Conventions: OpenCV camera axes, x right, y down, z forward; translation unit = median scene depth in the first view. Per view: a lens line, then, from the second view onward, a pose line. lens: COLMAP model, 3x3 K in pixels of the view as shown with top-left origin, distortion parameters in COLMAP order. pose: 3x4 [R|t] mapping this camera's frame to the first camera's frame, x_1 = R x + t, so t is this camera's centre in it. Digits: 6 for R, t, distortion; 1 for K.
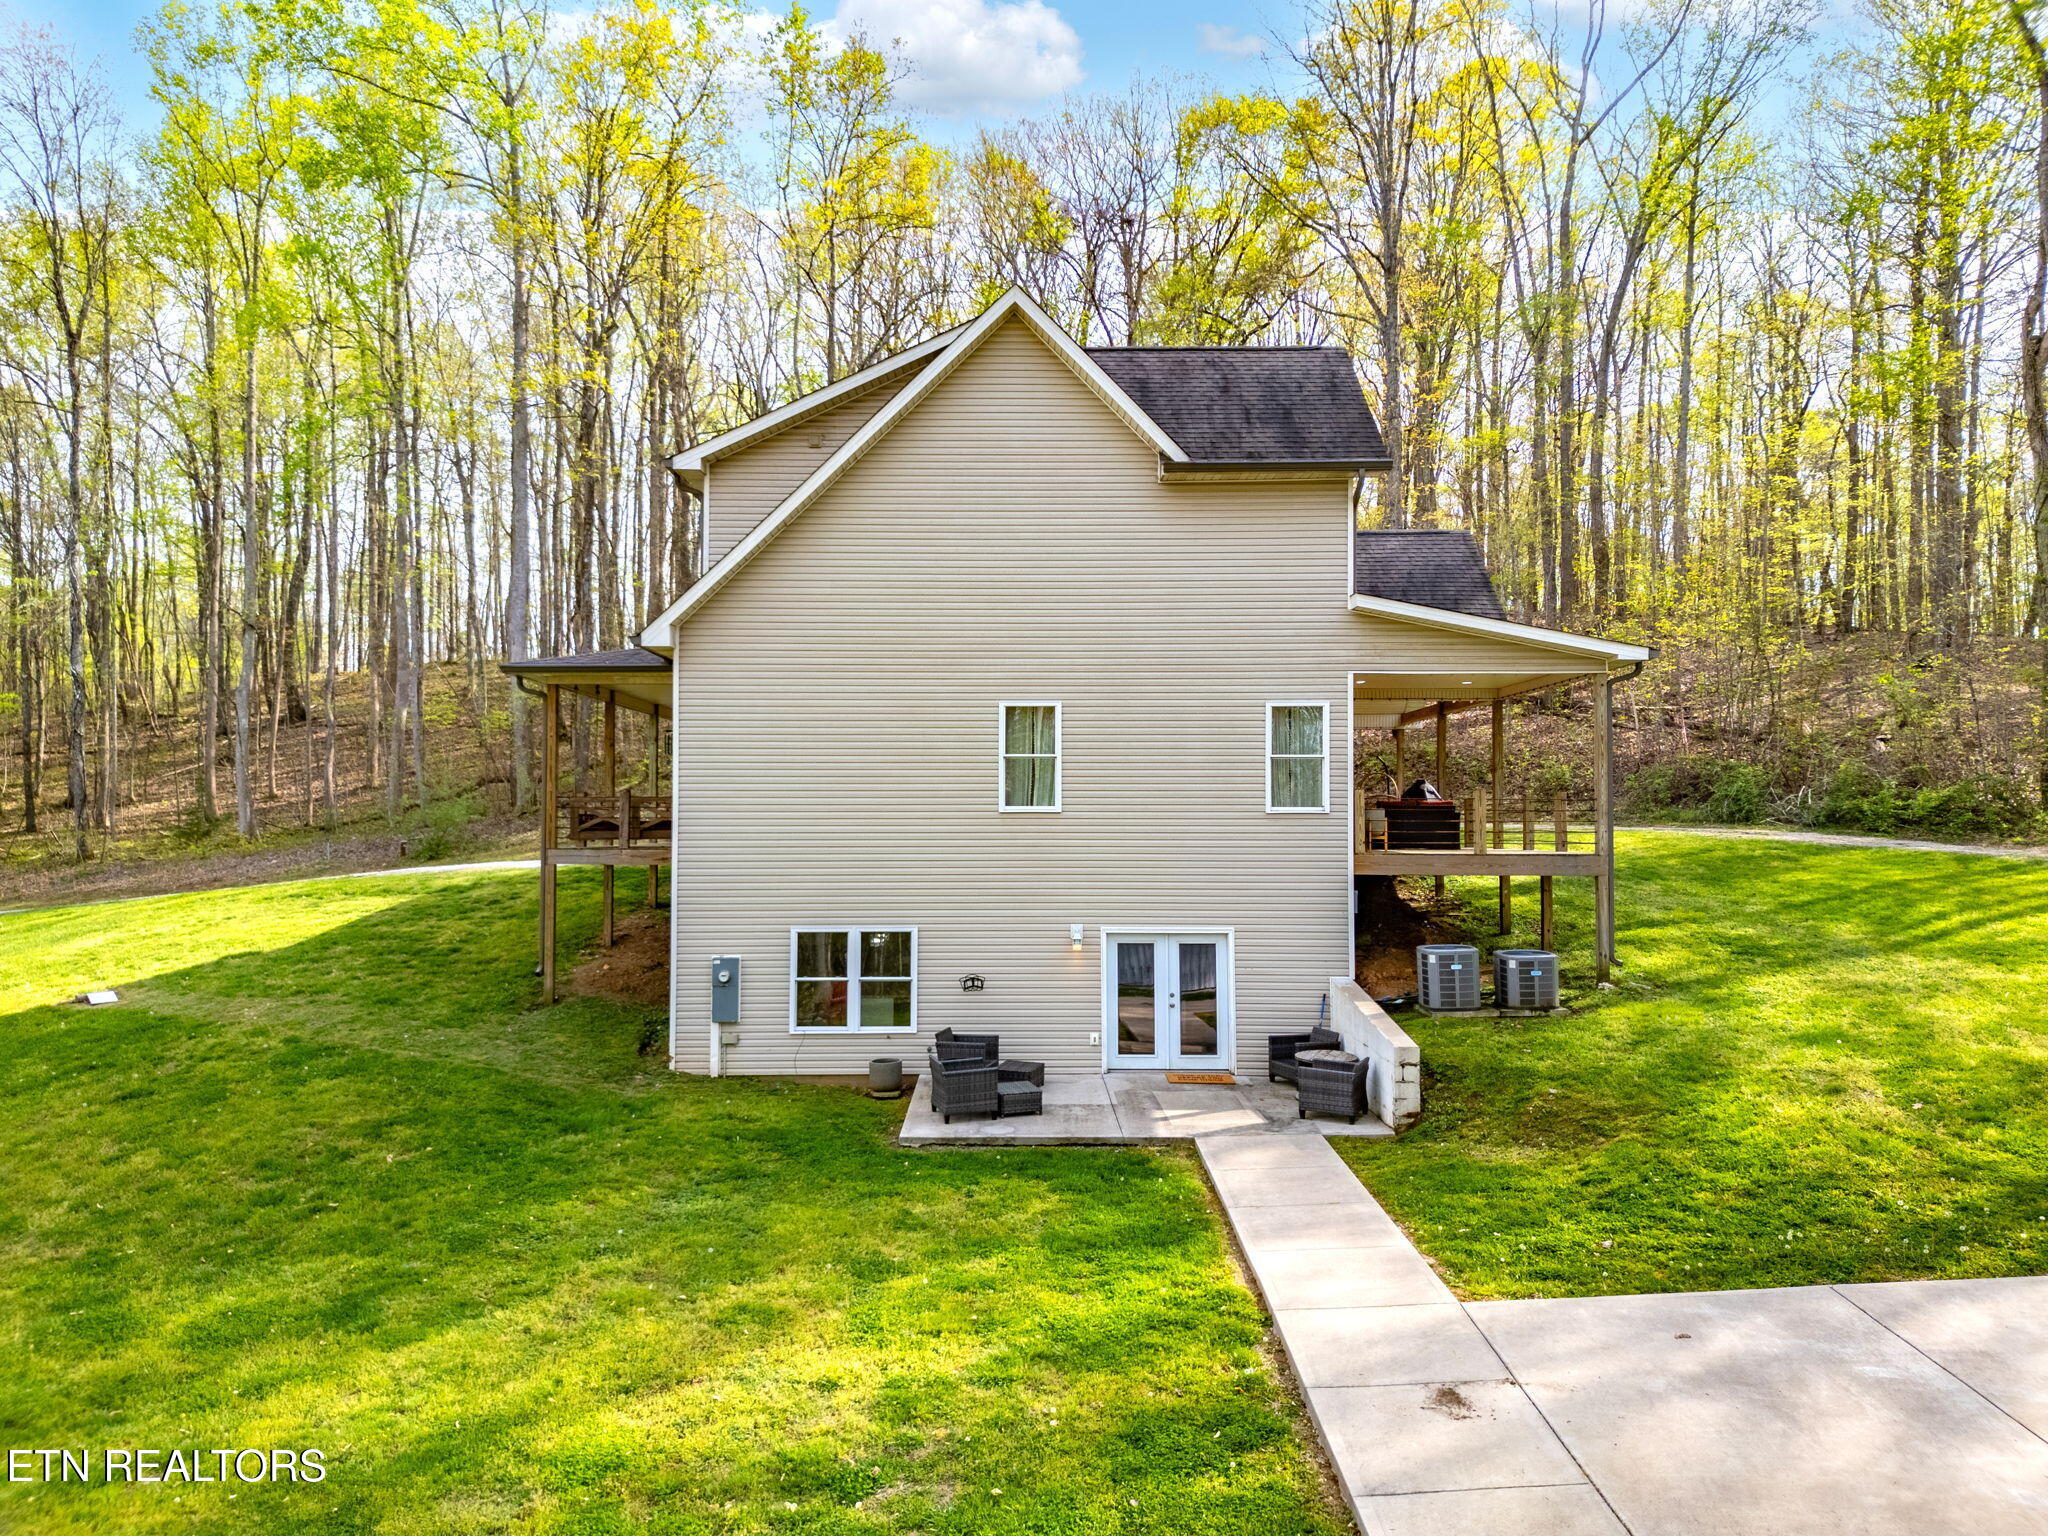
lens RADIAL K [[1505.0, 0, 1024.0], [0, 1505.0, 768.0], [0, 0, 1]] dist [0.043826, -0.001057]
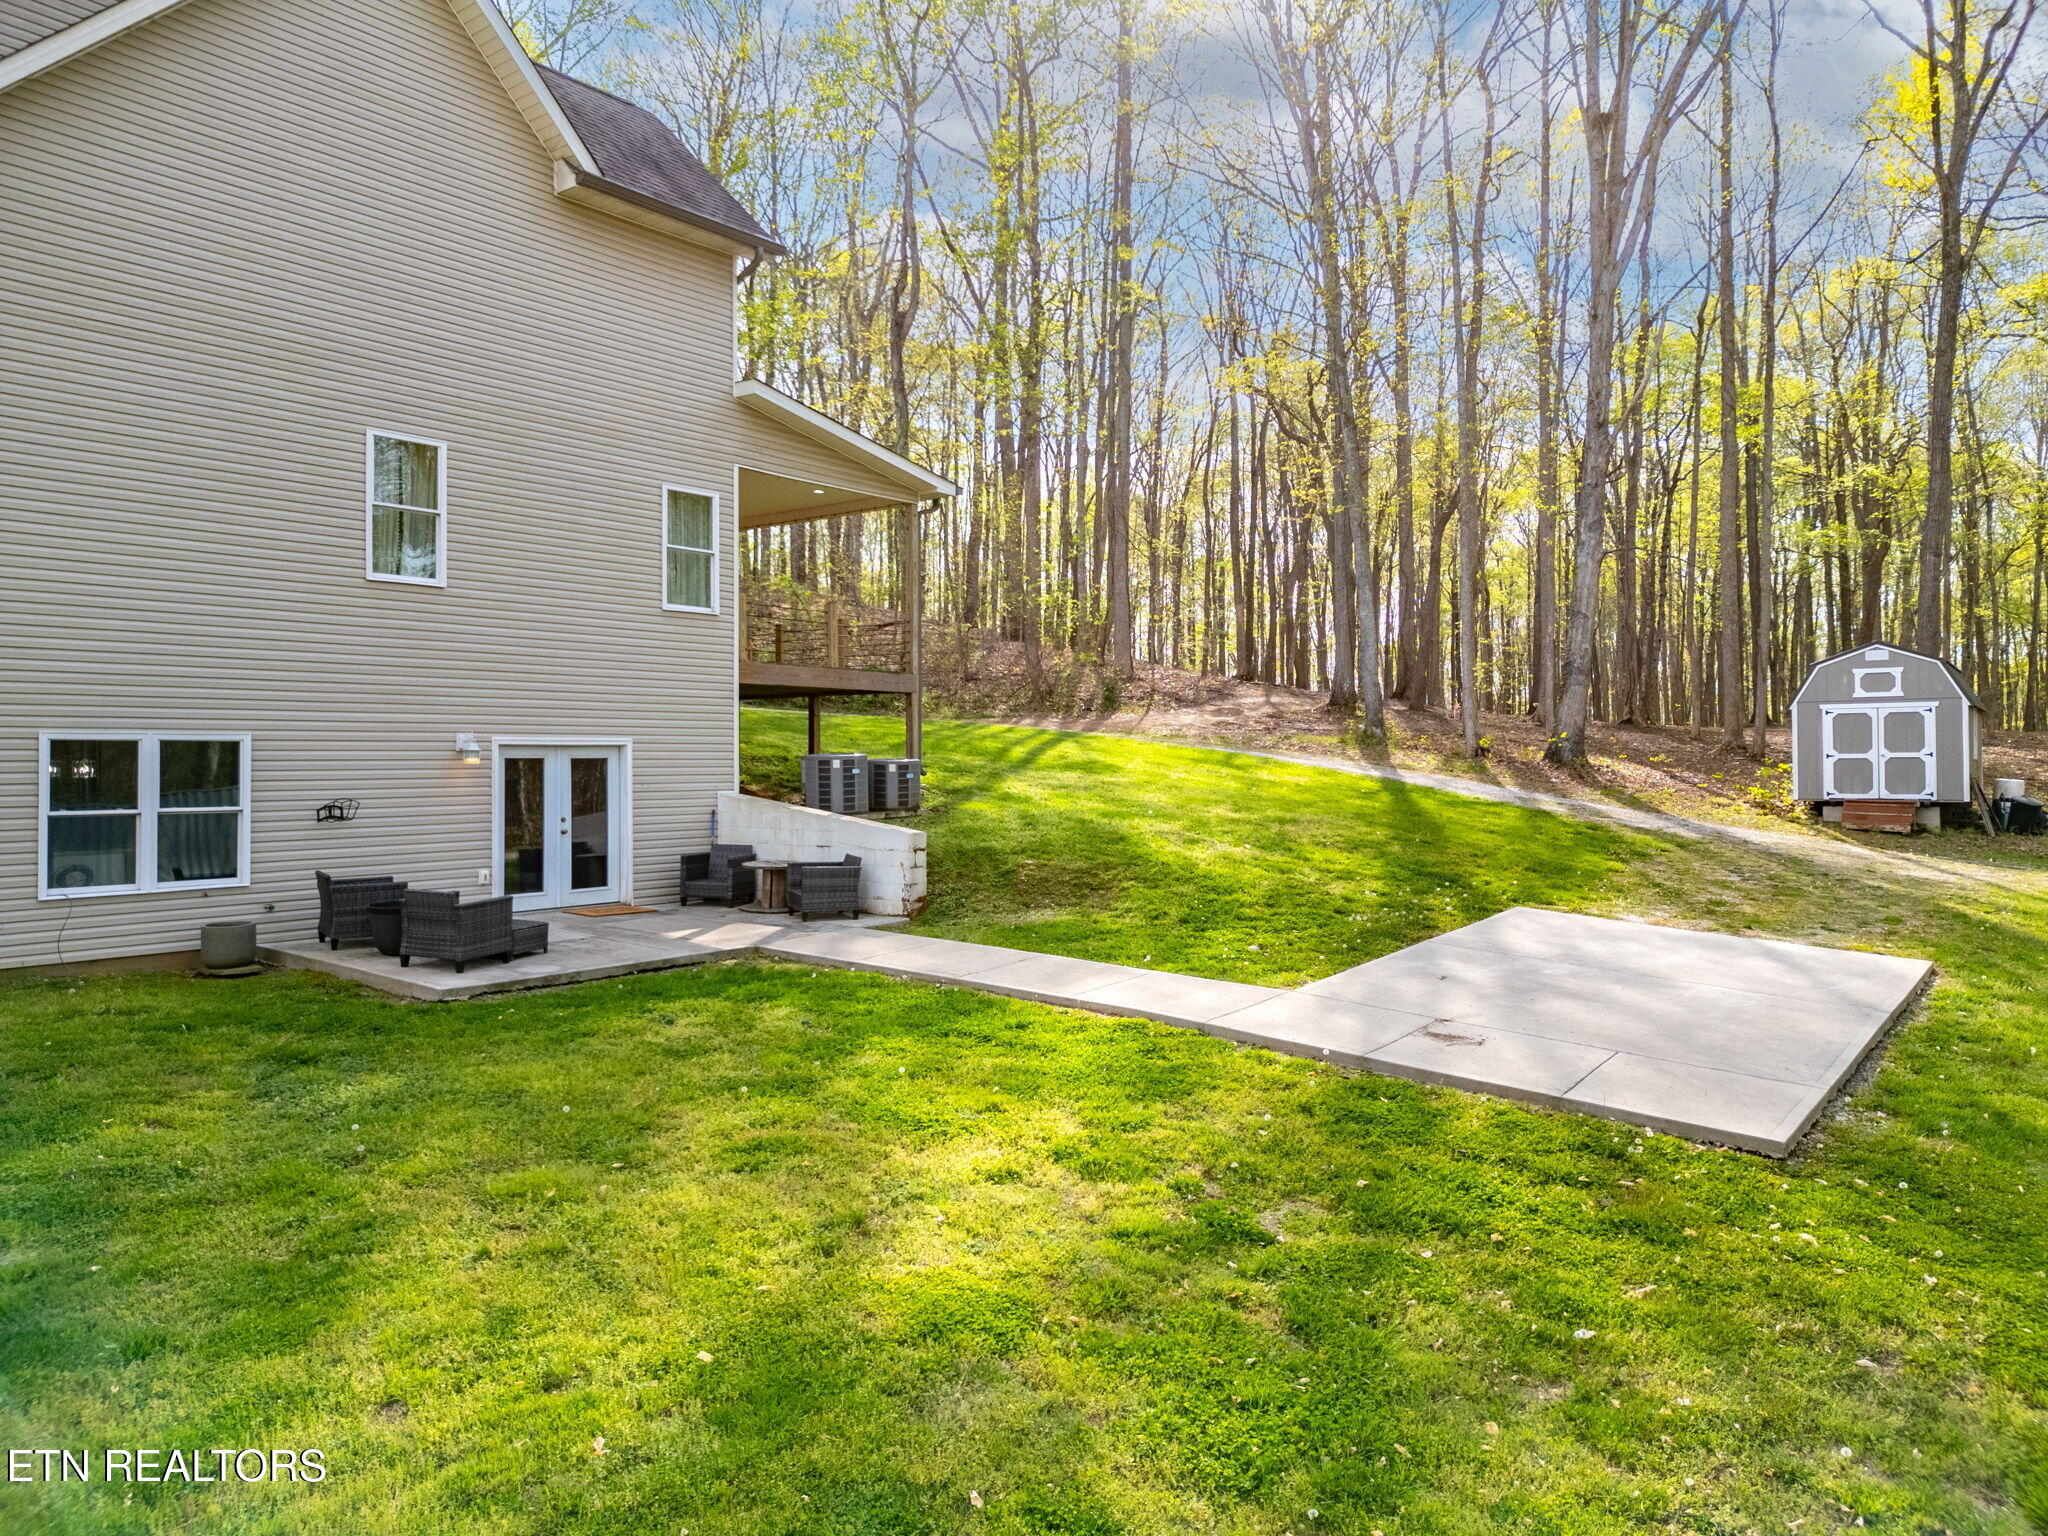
lens RADIAL K [[1455.8, 0, 1014.3], [0, 1455.8, 780.1], [0, 0, 1]] dist [0.115114, -0.114552]
pose [[0.618123, -0.013940, 0.785957, -0.393180], [-0.014901, 0.999455, 0.029445, 0.101748], [-0.785940, -0.029912, 0.617579, 0.300084]]
